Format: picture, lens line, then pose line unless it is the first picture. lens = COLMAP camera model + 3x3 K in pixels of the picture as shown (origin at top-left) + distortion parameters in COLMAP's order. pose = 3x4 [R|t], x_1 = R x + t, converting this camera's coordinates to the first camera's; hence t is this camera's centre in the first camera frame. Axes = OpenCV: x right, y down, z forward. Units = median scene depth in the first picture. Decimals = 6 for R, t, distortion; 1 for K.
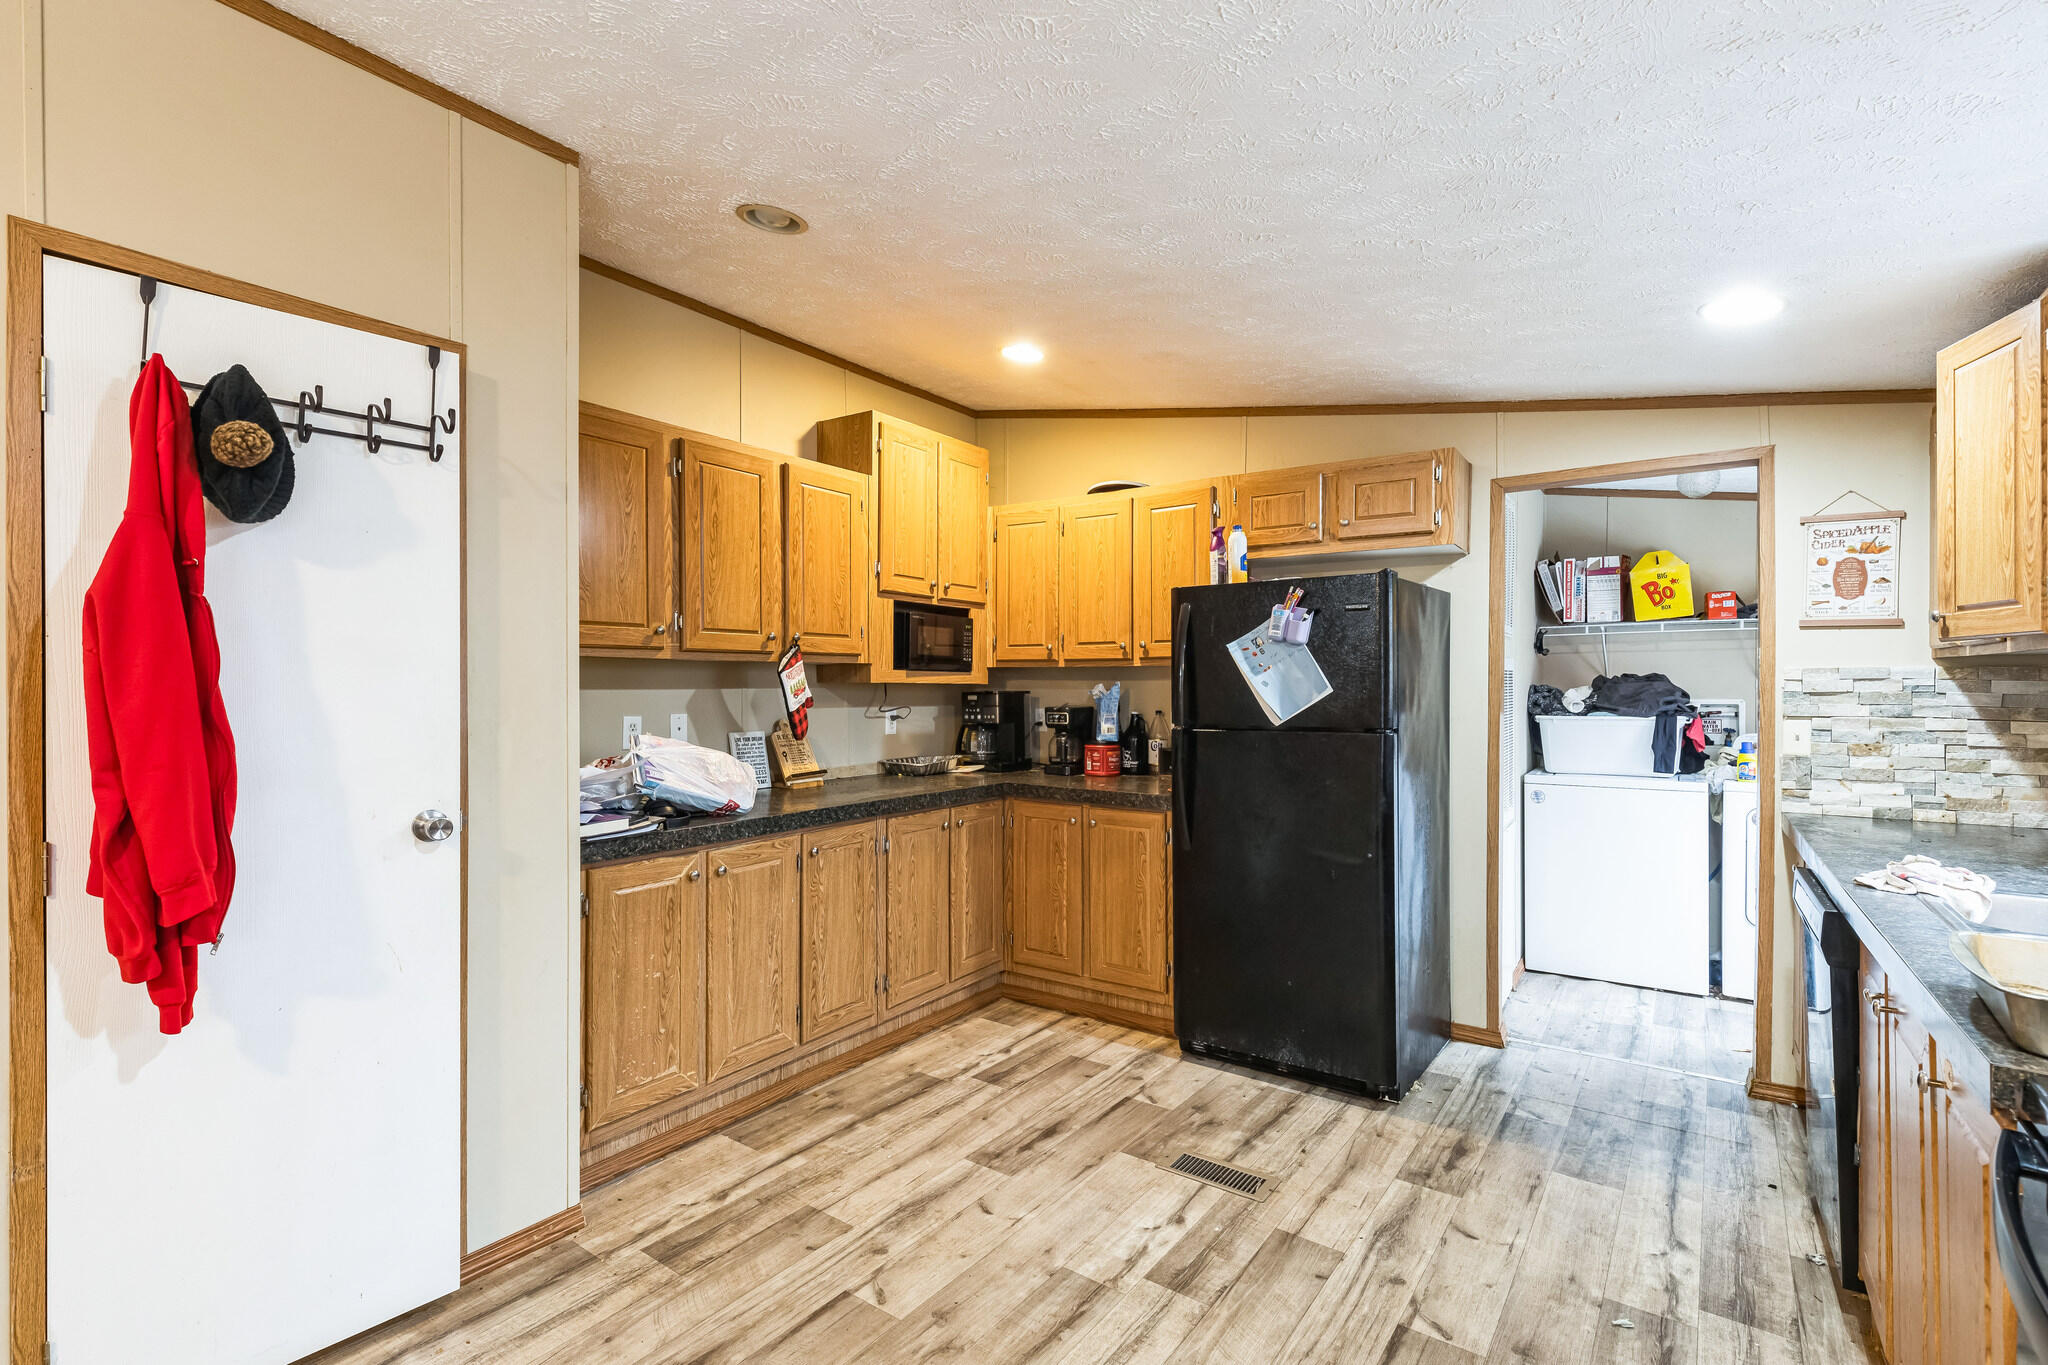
lens RADIAL K [[961.3, 0, 1030.3], [0, 961.3, 685.8], [0, 0, 1]] dist [0.013829, 0.000494]
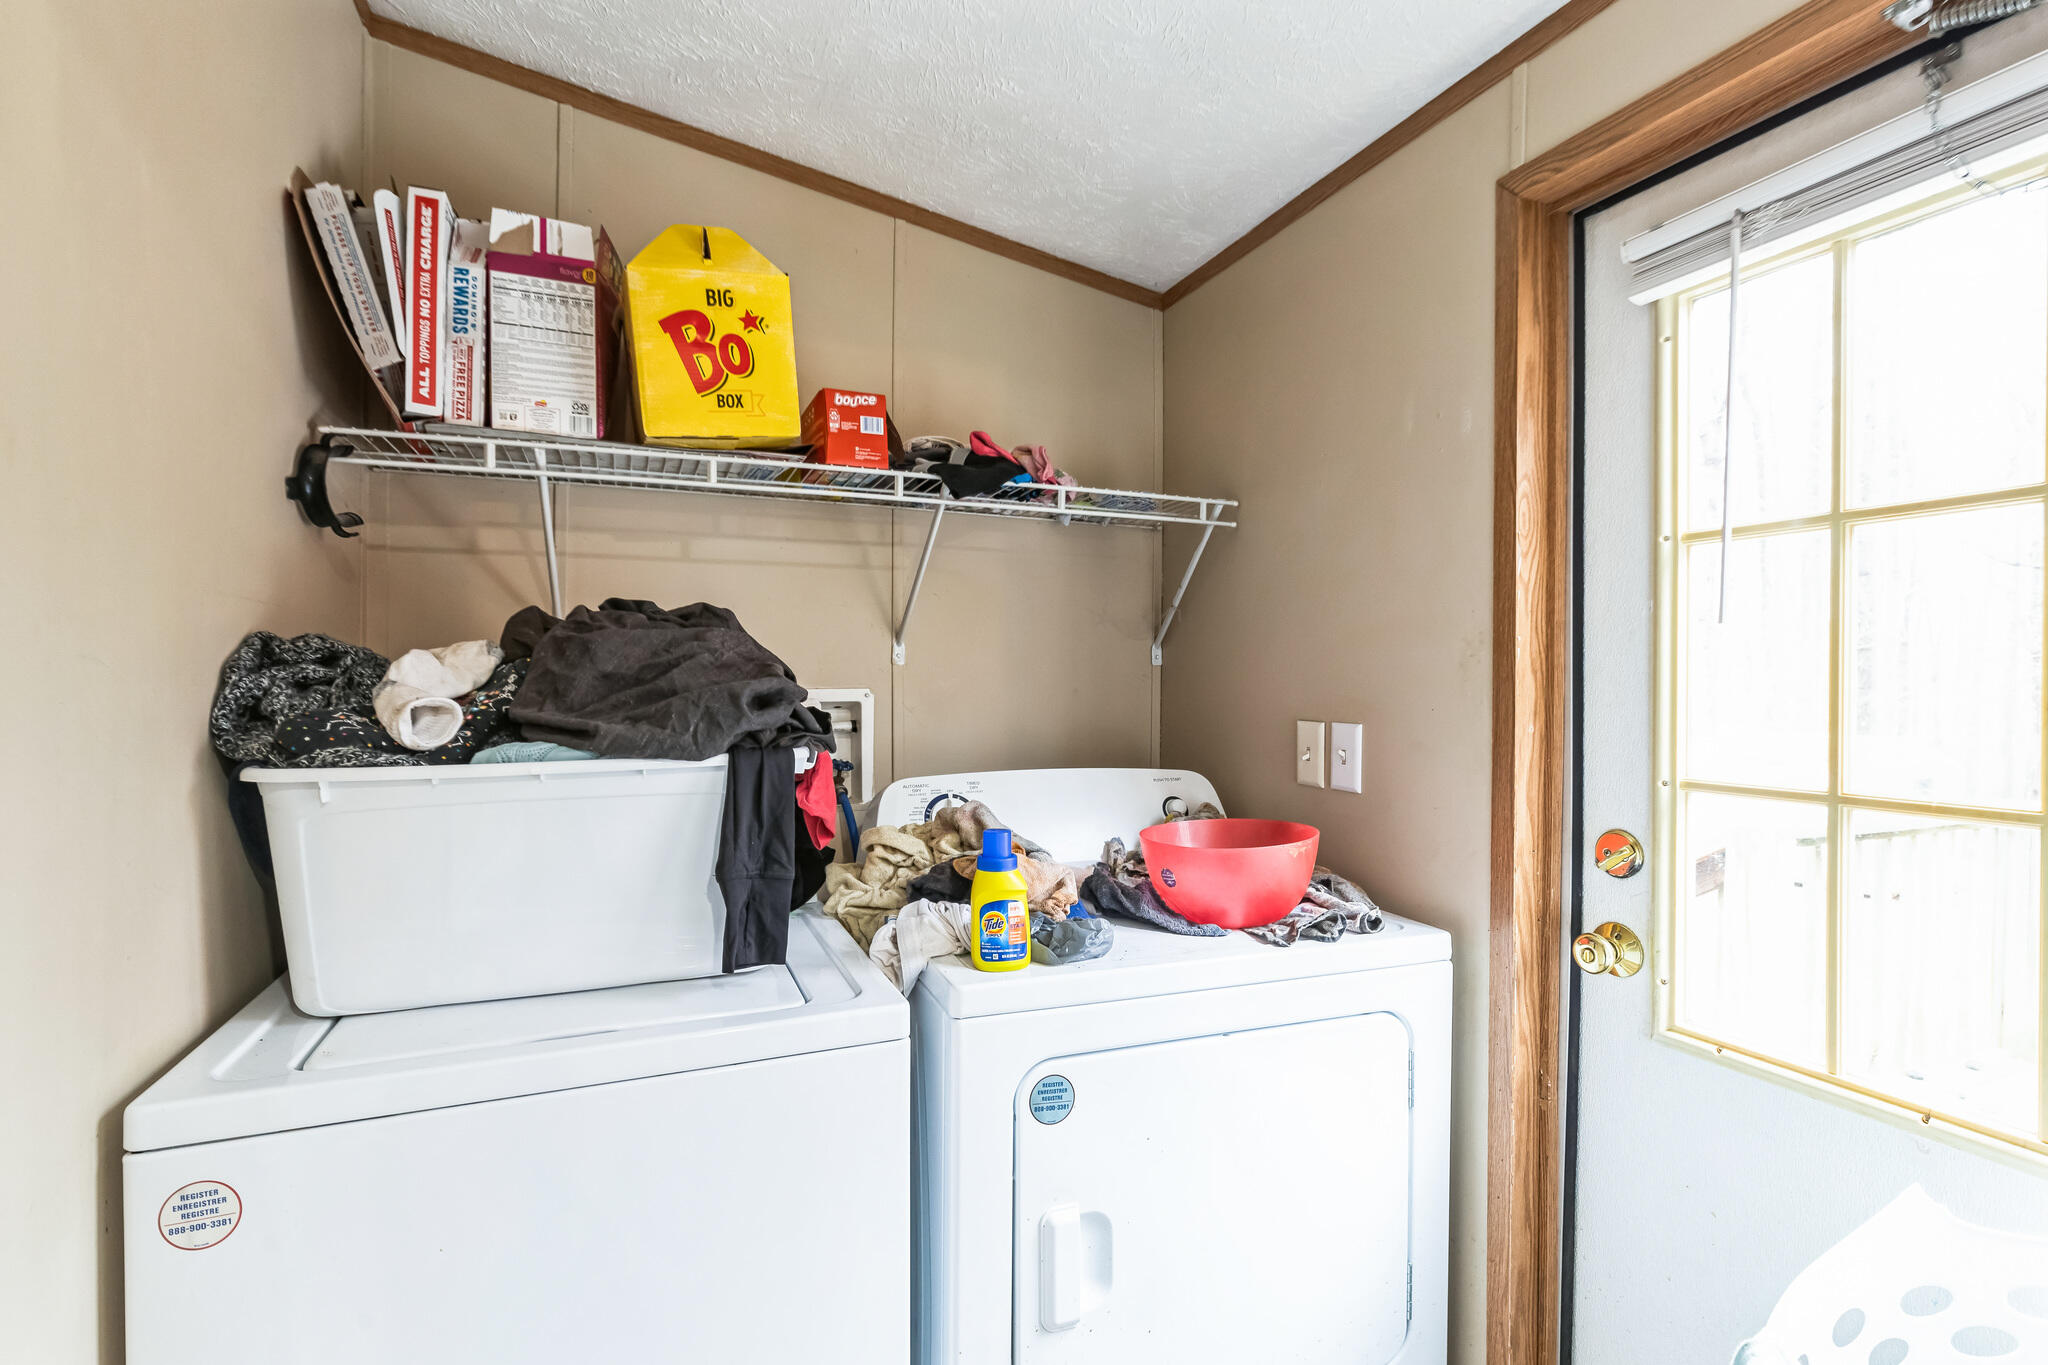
lens RADIAL K [[961.3, 0, 1017.3], [0, 961.3, 681.6], [0, 0, 1]] dist [0.013829, 0.000494]
pose [[0.565285, 0.000811, 0.824895, 0.649200], [-0.001644, 0.999999, 0.000144, 0.015871], [-0.824894, -0.001437, 0.565286, 1.073055]]
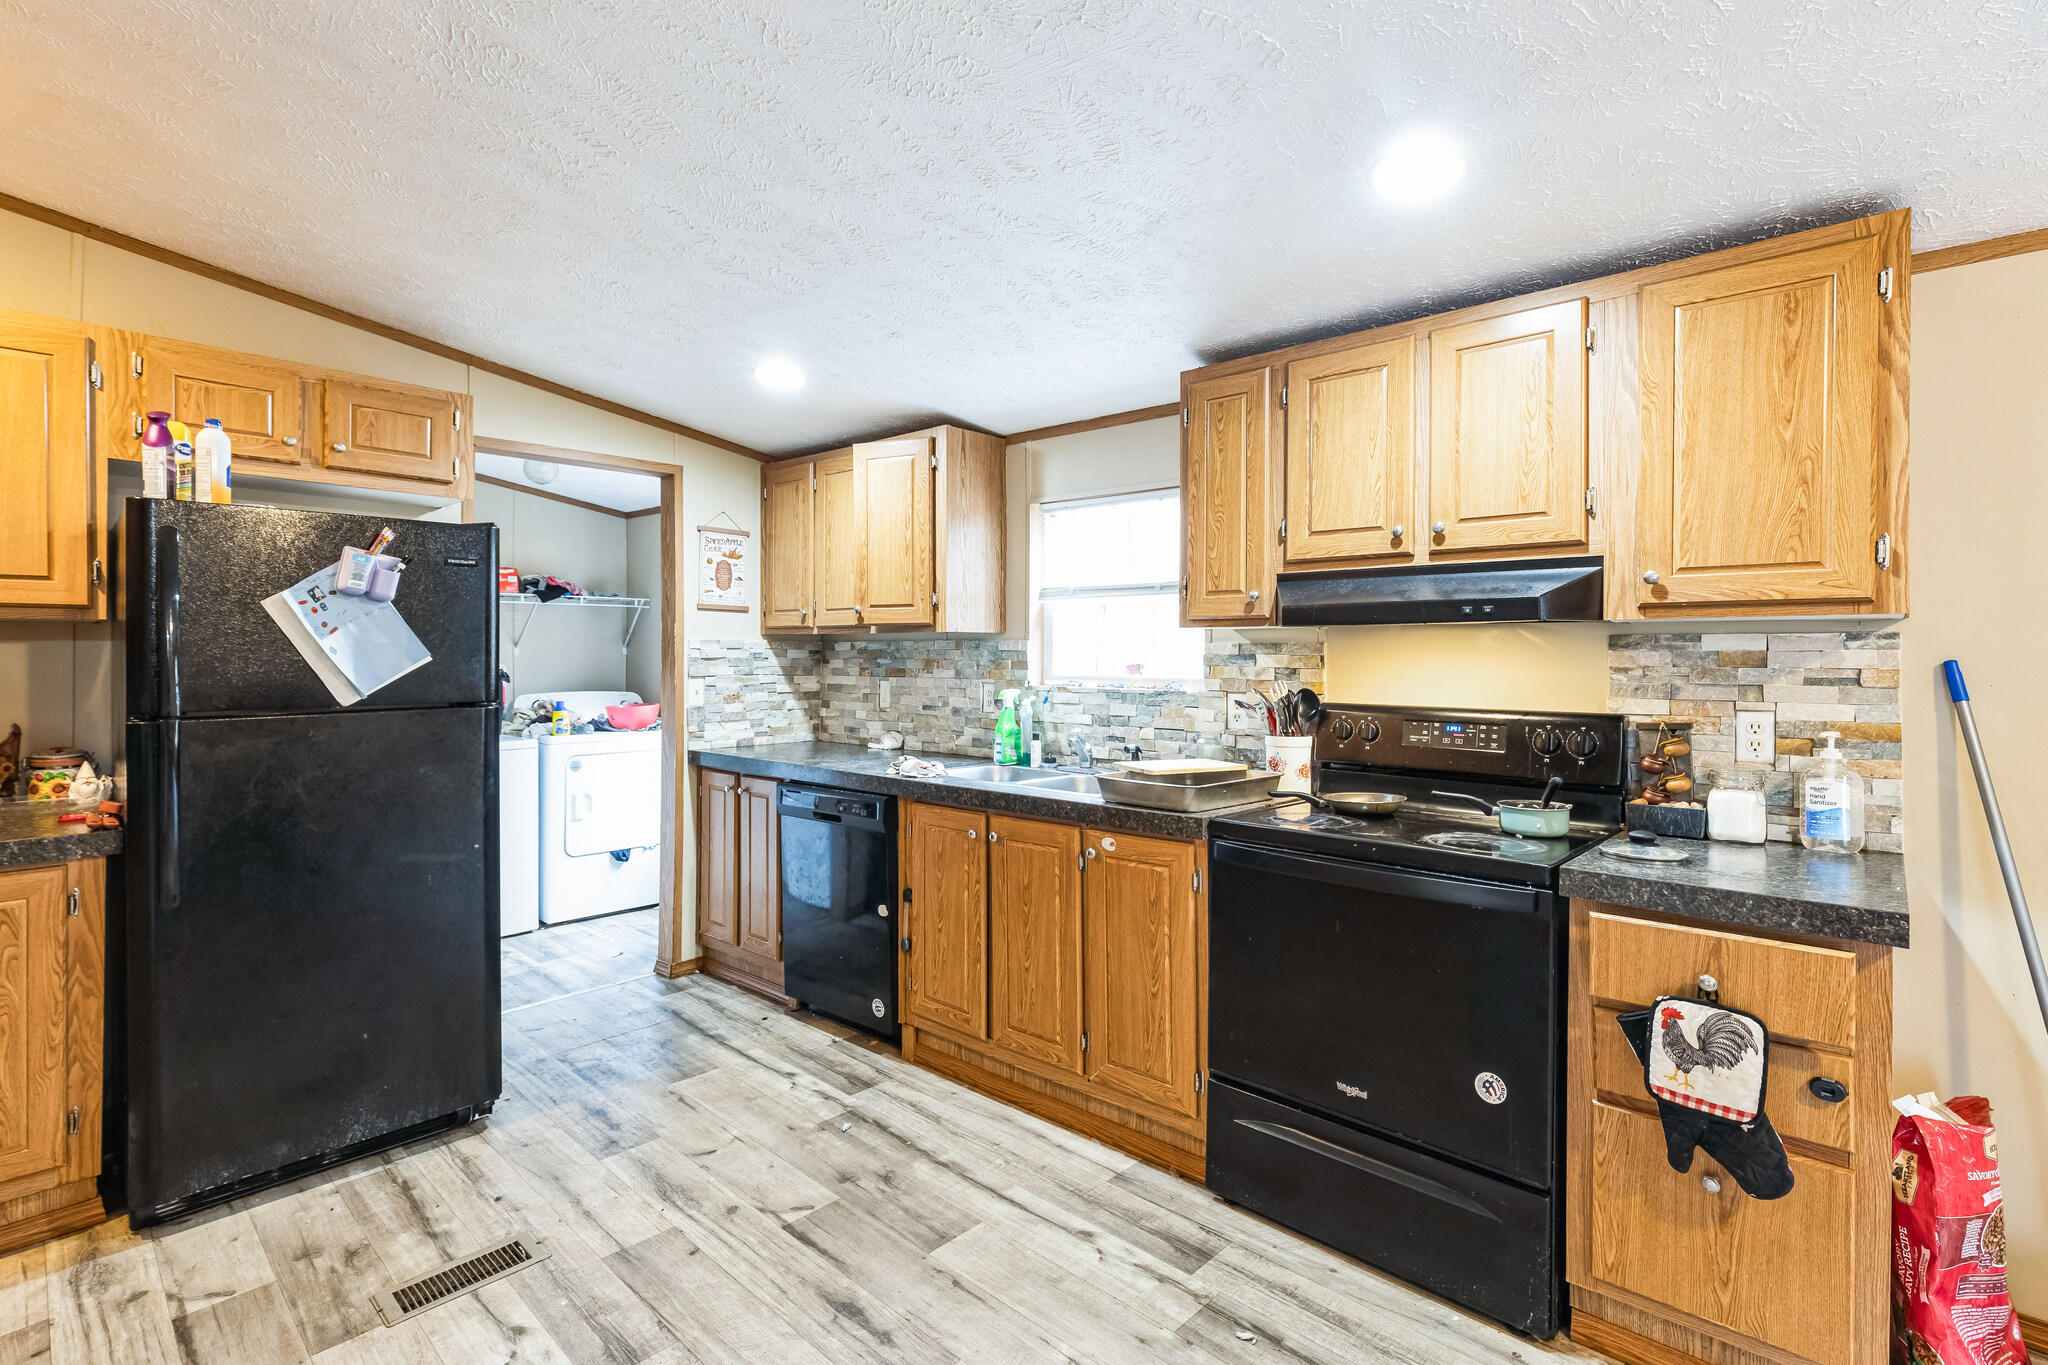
lens RADIAL K [[961.3, 0, 1044.7], [0, 961.3, 650.8], [0, 0, 1]] dist [0.013829, 0.000494]
pose [[0.130953, 0.001775, 0.991387, -0.431602], [-0.001624, 0.999997, -0.001576, -0.001681], [-0.991387, -0.001403, 0.130955, 0.350735]]
